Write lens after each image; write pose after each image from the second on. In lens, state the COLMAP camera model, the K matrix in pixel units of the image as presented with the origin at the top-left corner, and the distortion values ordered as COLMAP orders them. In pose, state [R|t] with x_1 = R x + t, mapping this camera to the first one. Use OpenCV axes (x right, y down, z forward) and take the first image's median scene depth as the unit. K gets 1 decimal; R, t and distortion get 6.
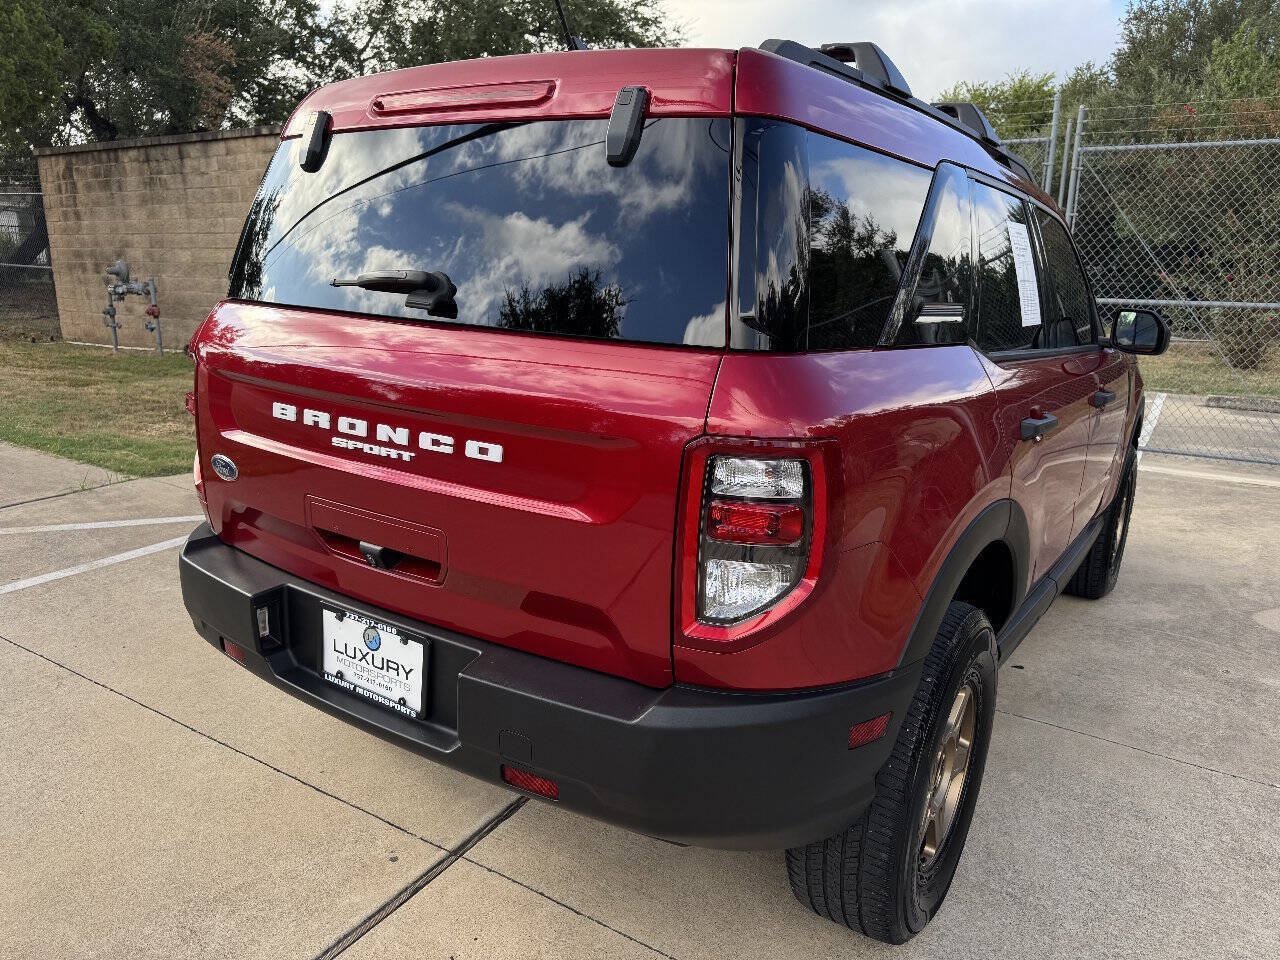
lens RADIAL K [[916.6, 0, 645.5], [0, 916.6, 475.6], [0, 0, 1]] dist [0.040308, -0.043666]
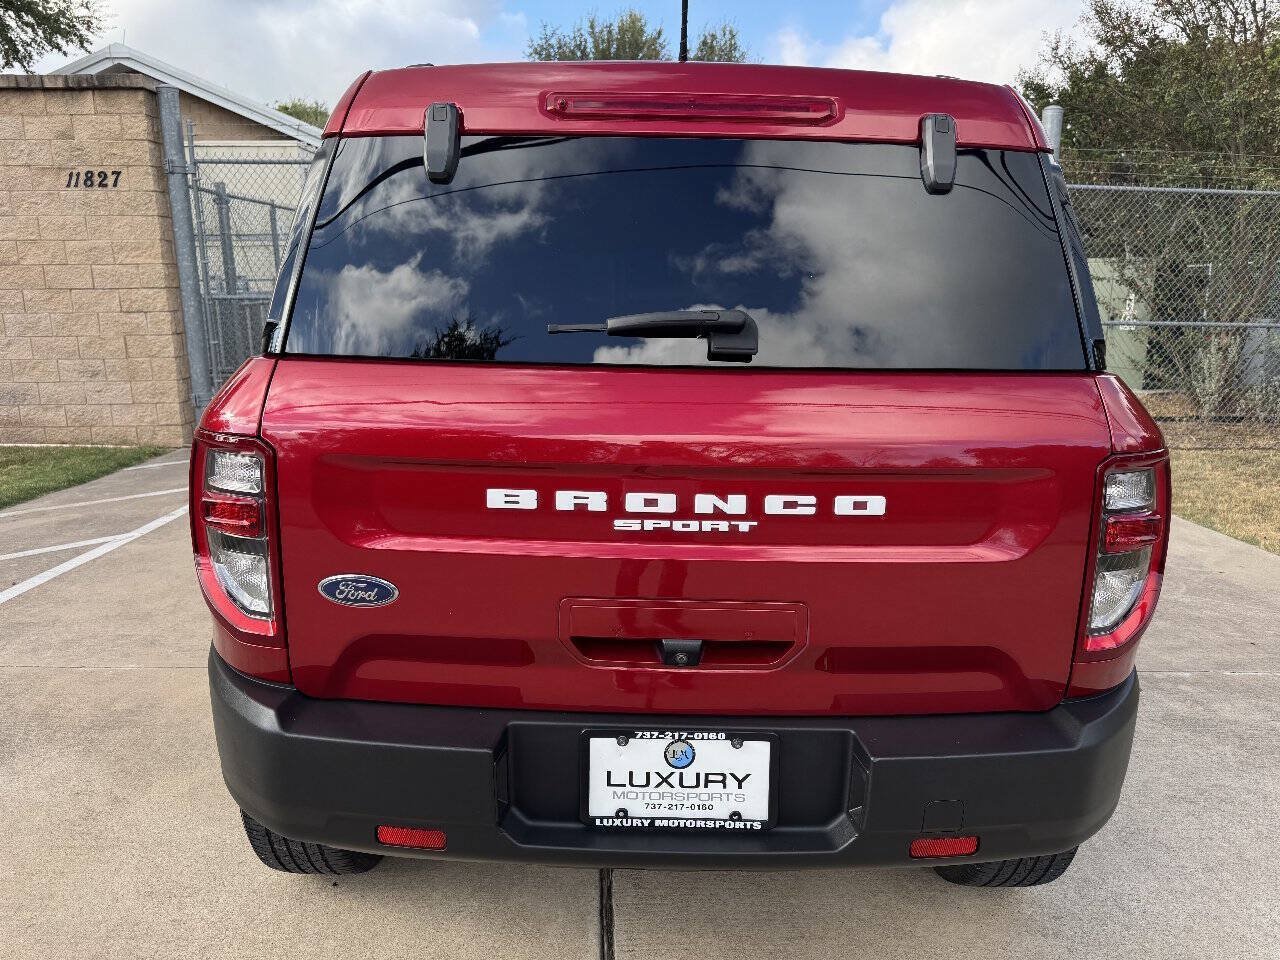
lens RADIAL K [[922.8, 0, 637.1], [0, 922.8, 450.2], [0, 0, 1]] dist [0.037942, -0.005169]
pose [[0.835302, -0.123119, 0.535829, -0.736340], [0.142333, 0.989803, 0.005547, -0.102139], [-0.531048, 0.071633, 0.844308, 0.297347]]
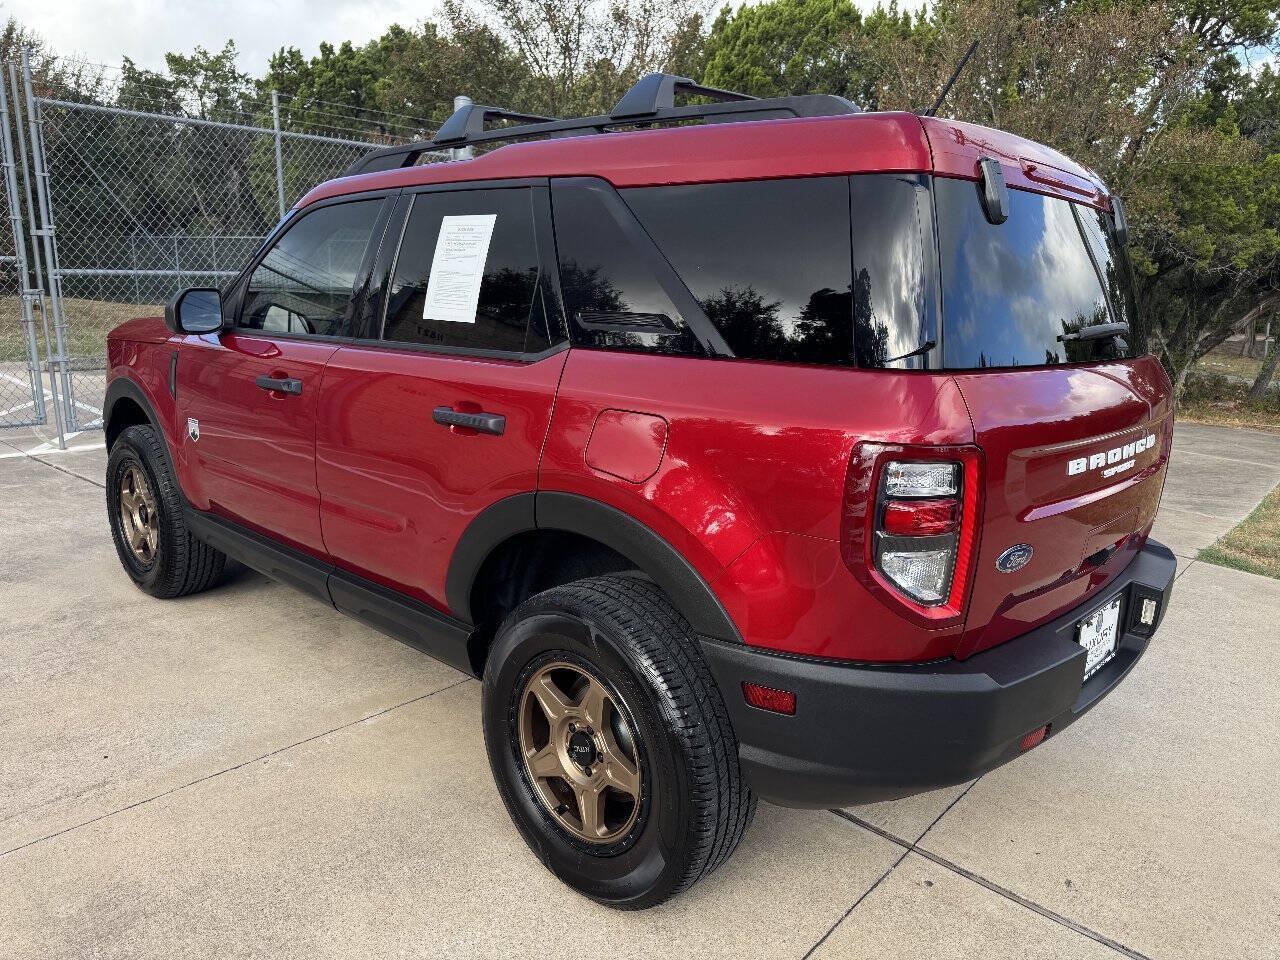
lens RADIAL K [[921.9, 0, 640.0], [0, 921.9, 480.0], [0, 0, 1]] dist [0.002688, 0.003586]
pose [[0.164790, -0.248387, 0.954541, -1.514668], [0.184008, 0.958523, 0.217656, -0.382497], [-0.969013, 0.139775, 0.203660, 1.308092]]
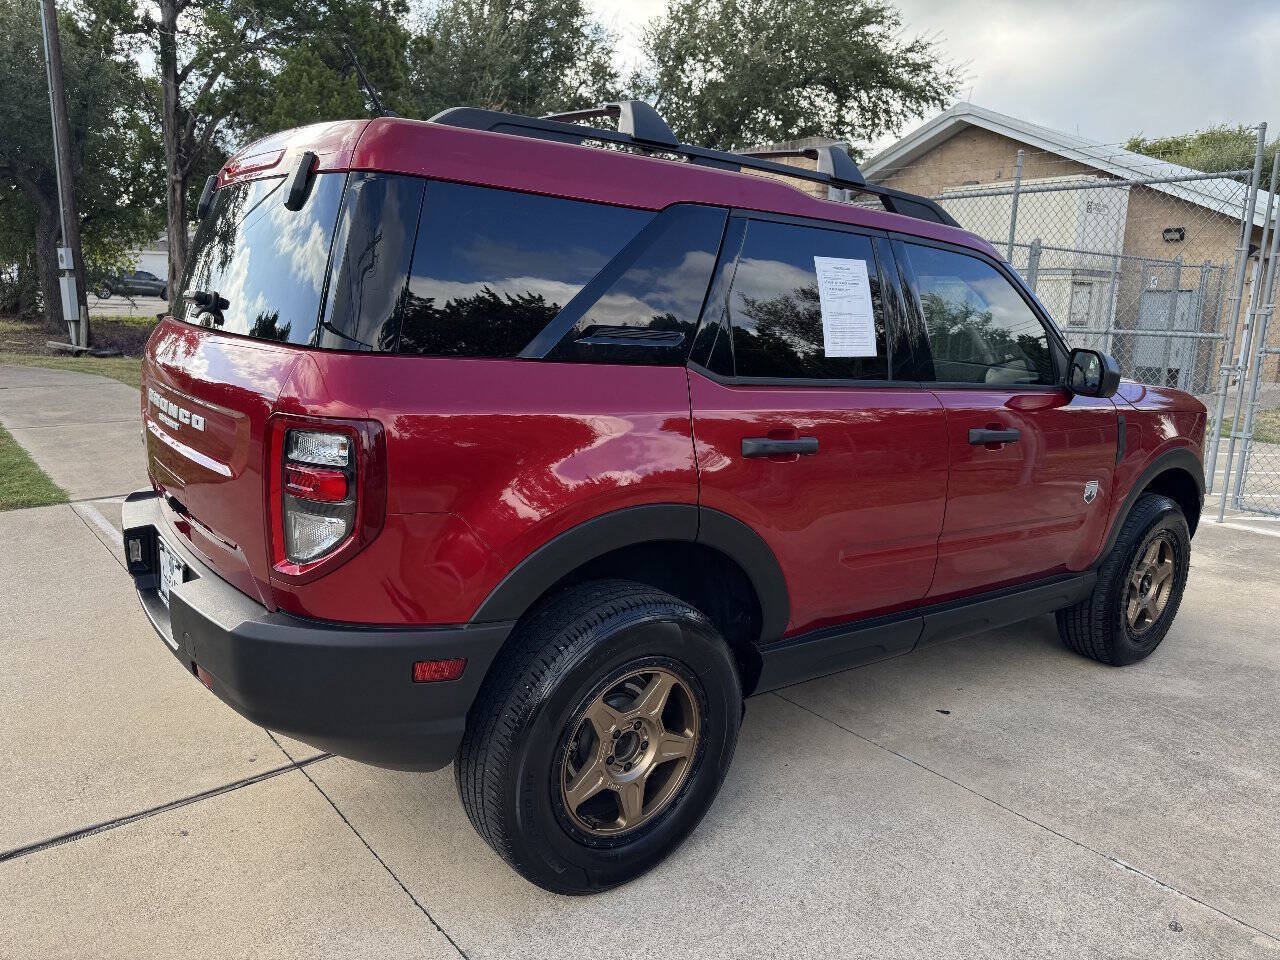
lens RADIAL K [[916.6, 0, 645.5], [0, 916.6, 475.6], [0, 0, 1]] dist [0.040308, -0.043666]
pose [[0.949345, 0.068964, -0.306574, 0.741539], [-0.083458, 0.995917, -0.034405, 0.036619], [0.302950, 0.058248, 0.951225, -0.066272]]
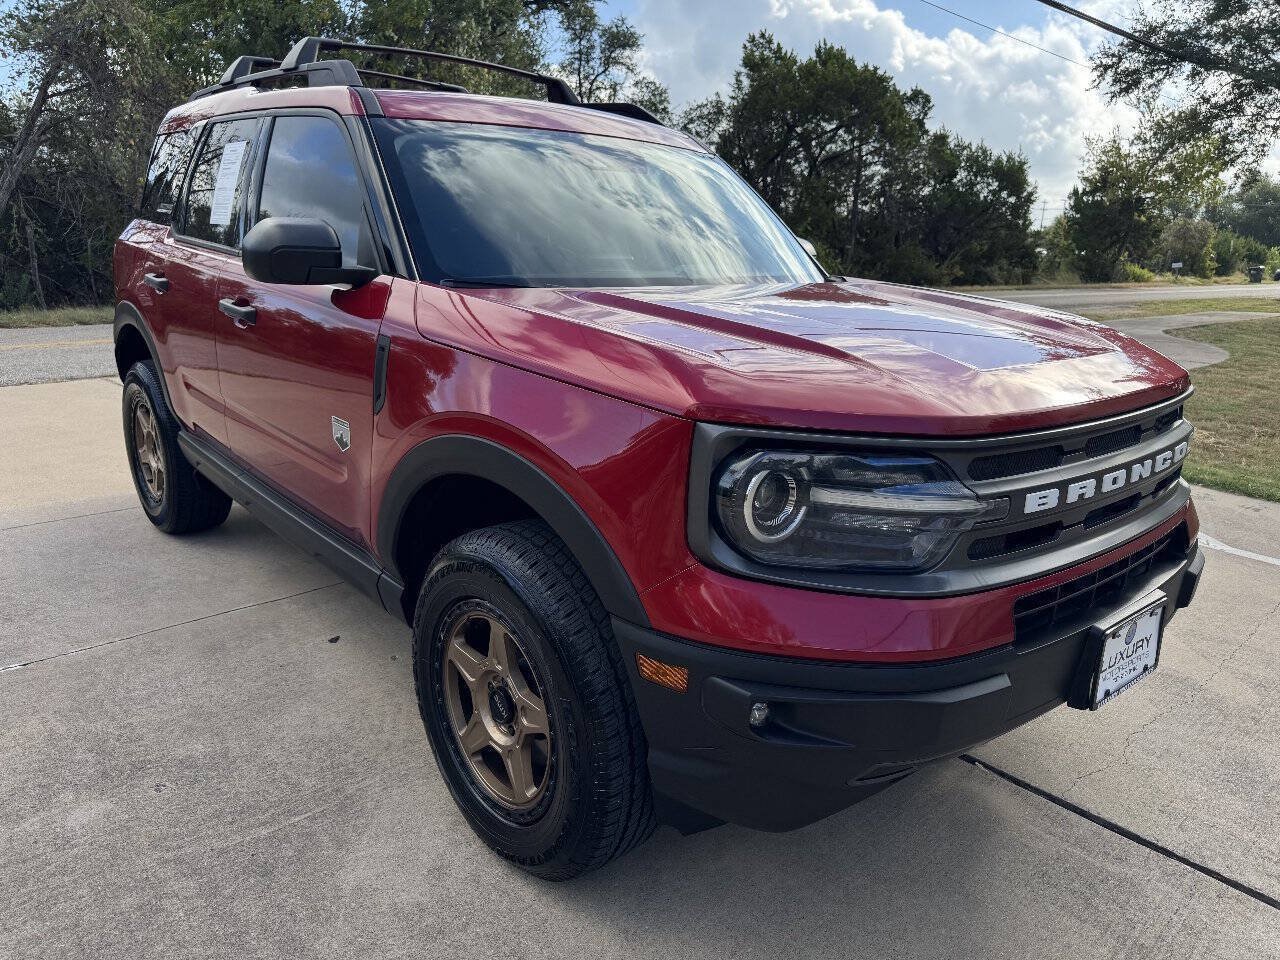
lens RADIAL K [[916.6, 0, 645.5], [0, 916.6, 475.6], [0, 0, 1]] dist [0.040308, -0.043666]
pose [[-0.263935, 0.201776, -0.943199, 2.152312], [-0.263748, 0.925507, 0.271796, -0.484550], [0.927780, 0.320503, -0.191056, 2.675696]]
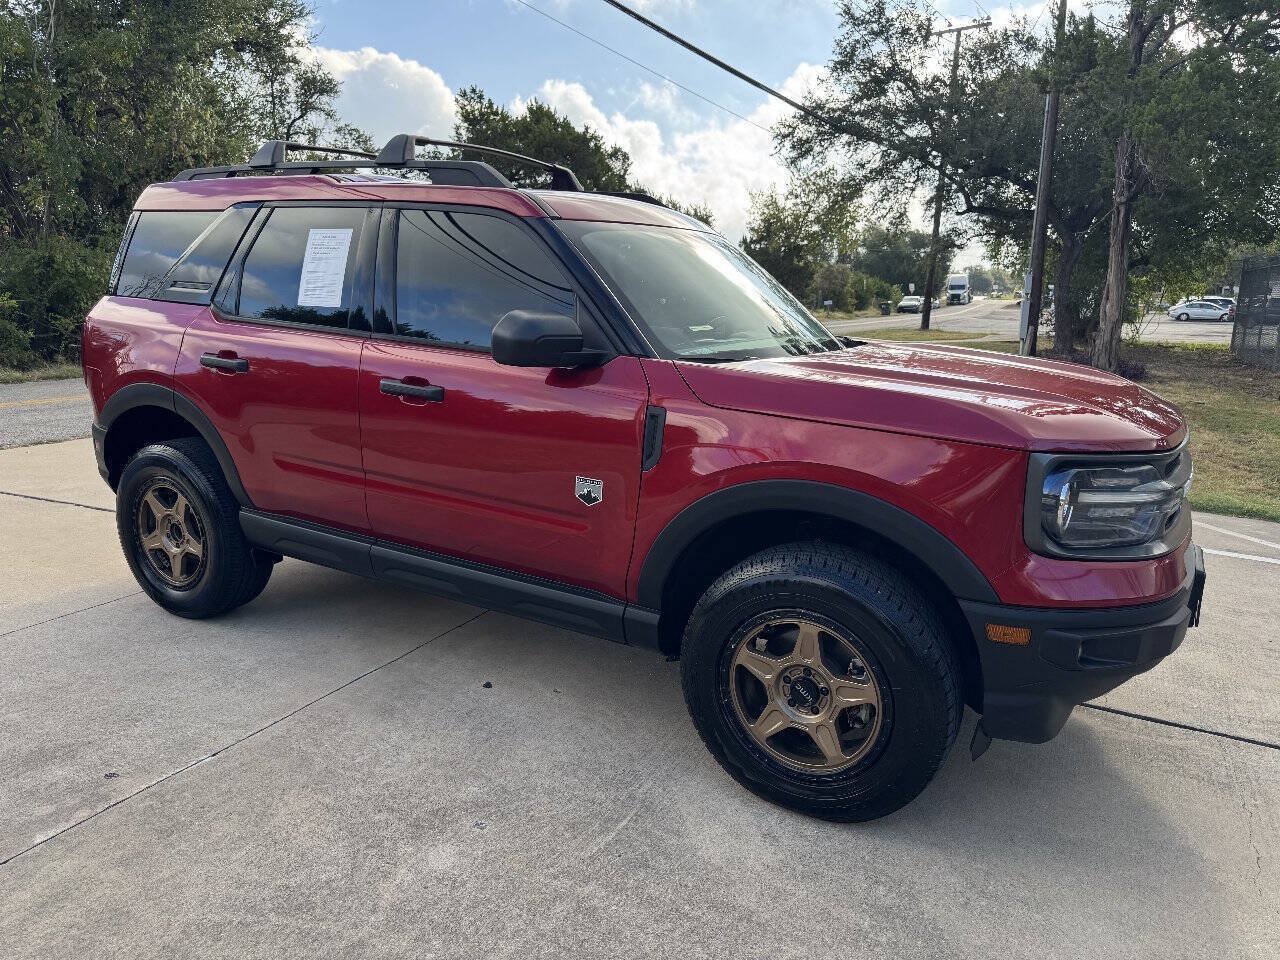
lens RADIAL K [[912.3, 0, 640.0], [0, 912.3, 480.0], [0, 0, 1]] dist [0.049993, -0.058509]
pose [[0.065820, 0.173879, -0.982565, 2.499328], [-0.245961, 0.957144, 0.152904, -0.339978], [0.967042, 0.231608, 0.105767, 1.930501]]
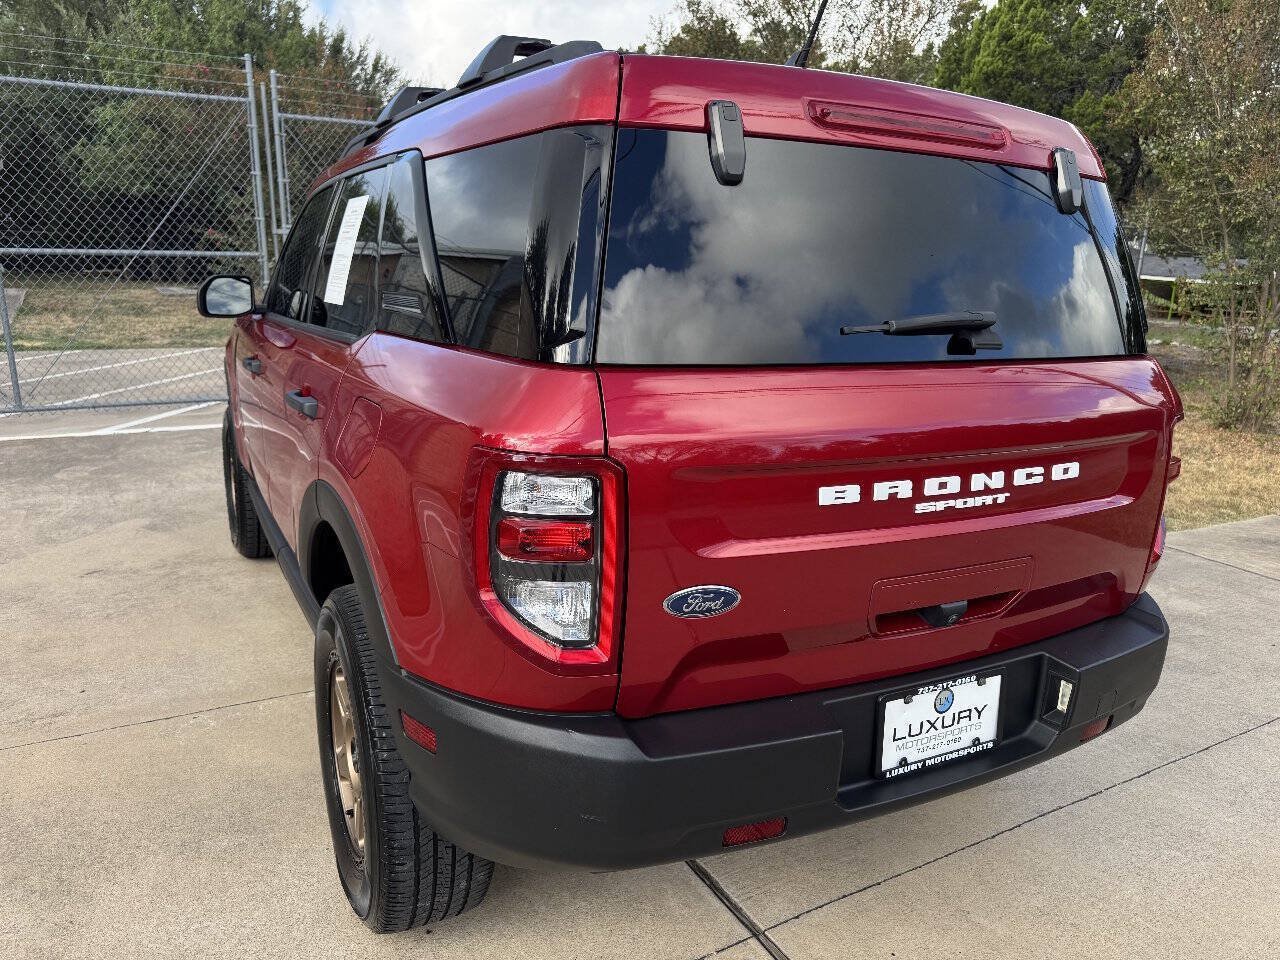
lens RADIAL K [[921.9, 0, 640.0], [0, 921.9, 480.0], [0, 0, 1]] dist [0.002688, 0.003586]
pose [[0.480898, -0.230582, 0.845913, -1.190964], [0.179655, 0.970242, 0.162339, -0.251944], [-0.858173, 0.073904, 0.508013, 0.764905]]
